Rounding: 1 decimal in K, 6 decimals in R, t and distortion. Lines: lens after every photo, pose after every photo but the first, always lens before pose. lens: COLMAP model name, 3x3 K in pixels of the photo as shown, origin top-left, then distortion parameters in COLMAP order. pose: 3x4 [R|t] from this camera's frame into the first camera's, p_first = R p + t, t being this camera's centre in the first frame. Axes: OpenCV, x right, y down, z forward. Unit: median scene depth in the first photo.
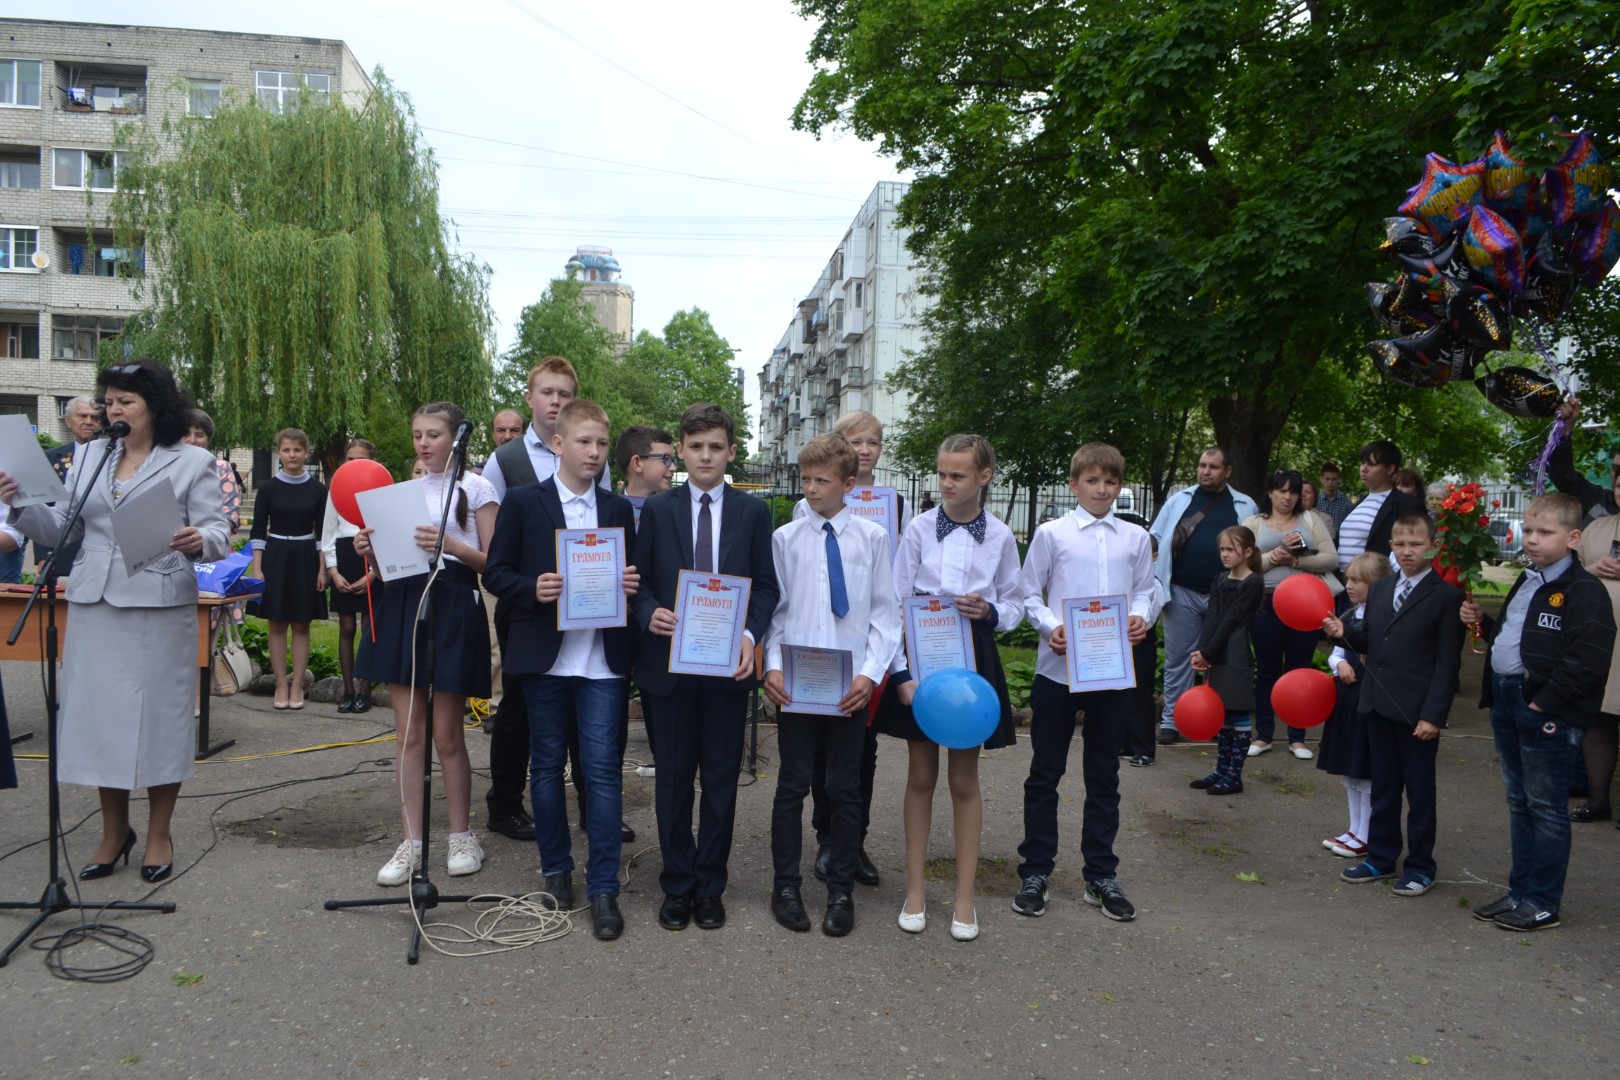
lens RADIAL K [[1306.6, 0, 807.1], [0, 1306.6, 545.0], [0, 0, 1]] dist [-0.009461, 0.010561]
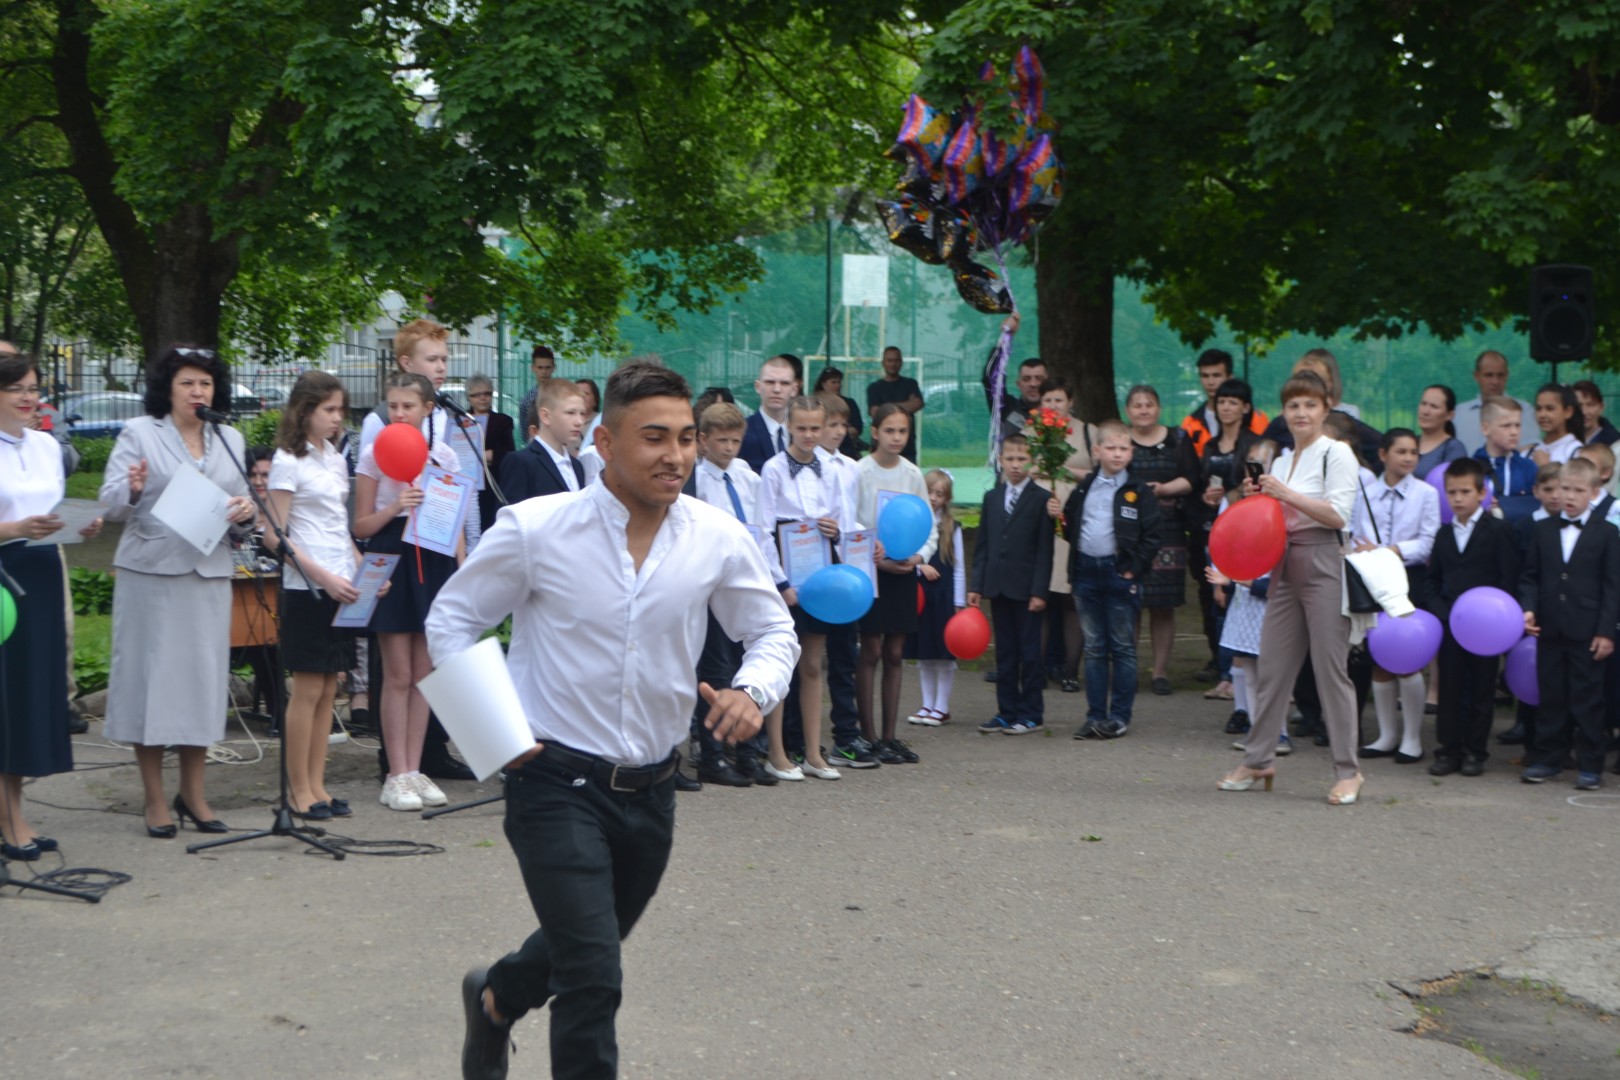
lens RADIAL K [[2835.1, 0, 811.9], [0, 2835.1, 541.7], [0, 0, 1]] dist [-0.002027, 0.000000]
pose [[0.764265, -0.068593, 0.641244, -1.540128], [0.045546, 0.997586, 0.052426, -0.079138], [-0.643292, -0.010861, 0.765544, -1.057184]]
